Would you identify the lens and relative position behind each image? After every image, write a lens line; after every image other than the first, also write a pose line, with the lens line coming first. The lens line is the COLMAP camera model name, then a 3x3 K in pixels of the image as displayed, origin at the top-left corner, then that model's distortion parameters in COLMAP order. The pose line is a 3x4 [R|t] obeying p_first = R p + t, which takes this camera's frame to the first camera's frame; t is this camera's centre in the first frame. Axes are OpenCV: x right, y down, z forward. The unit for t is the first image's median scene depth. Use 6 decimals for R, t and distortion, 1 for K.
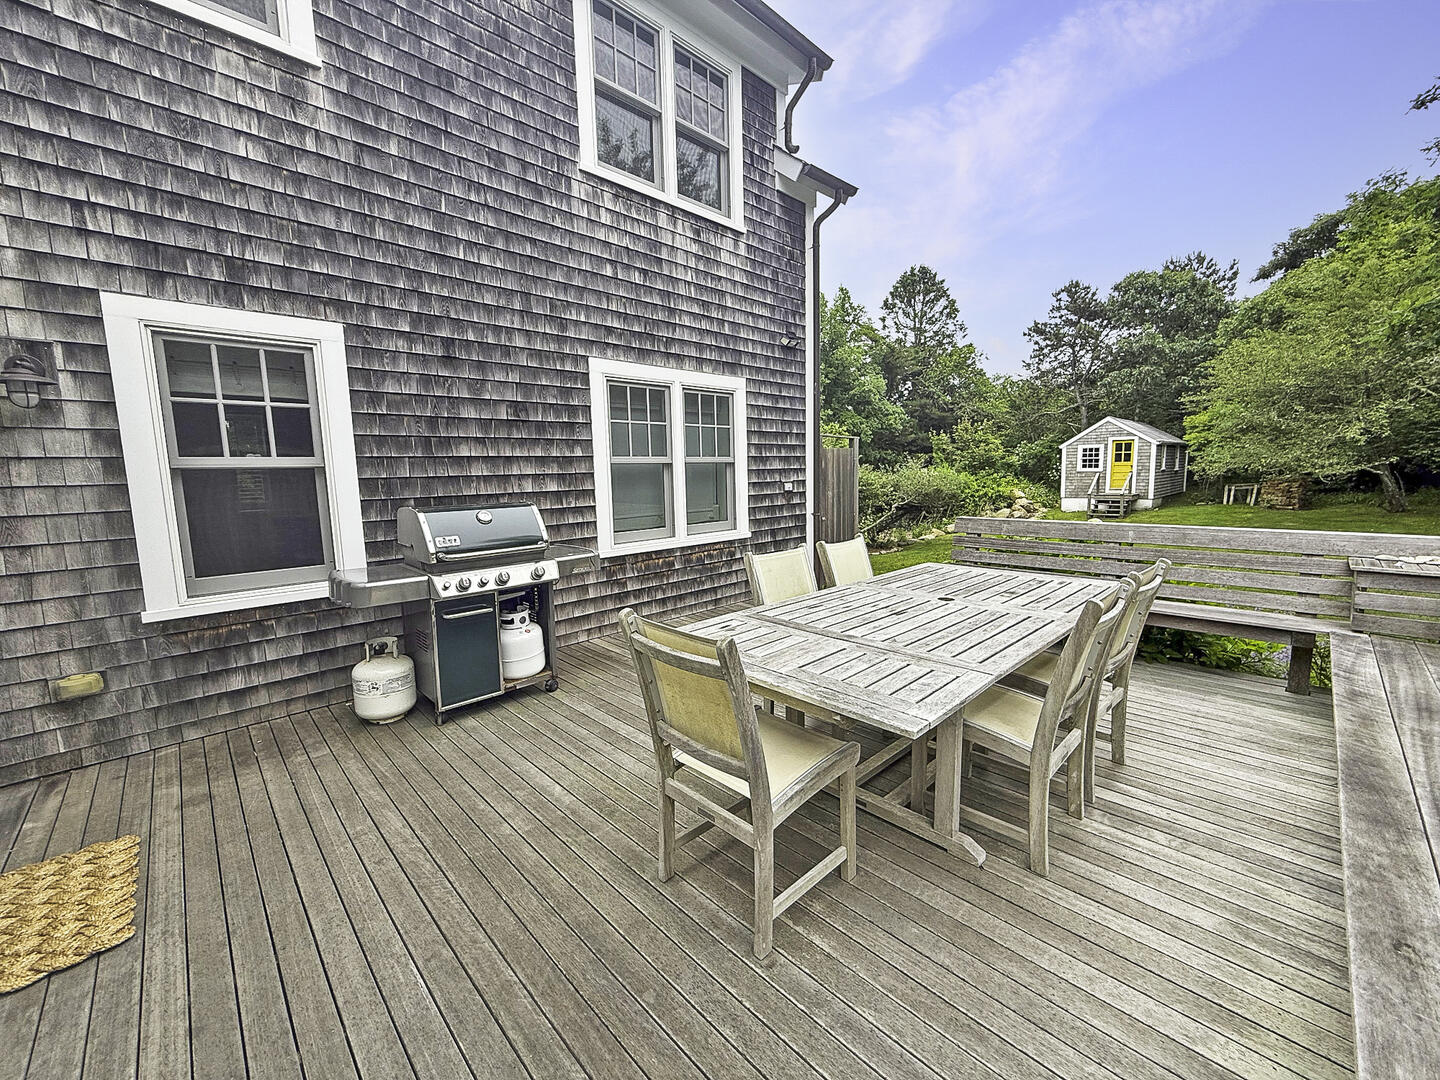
lens RADIAL K [[588.7, 0, 719.7], [0, 588.7, 543.0], [0, 0, 1]] dist [-0.007078, 0.000425]
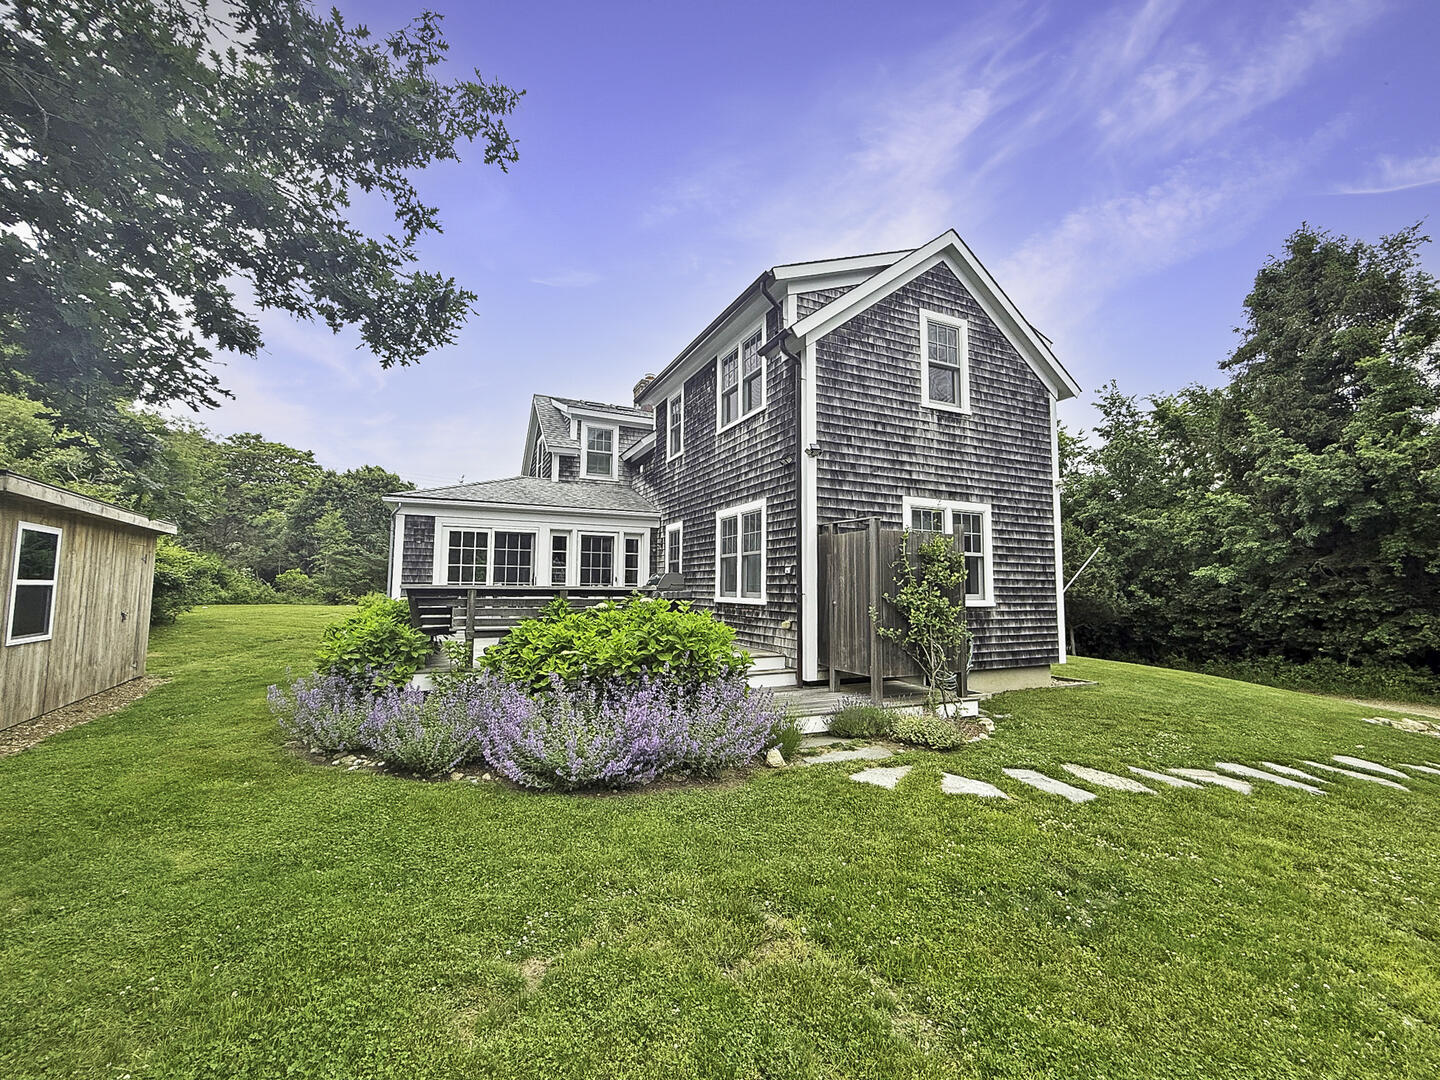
lens RADIAL K [[588.7, 0, 719.7], [0, 588.7, 543.0], [0, 0, 1]] dist [-0.007078, 0.000425]
pose [[-0.335672, -0.061422, -0.939974, 1.525588], [-0.124496, 0.992011, -0.020364, -0.123851], [0.933716, 0.110187, -0.340637, 1.449603]]
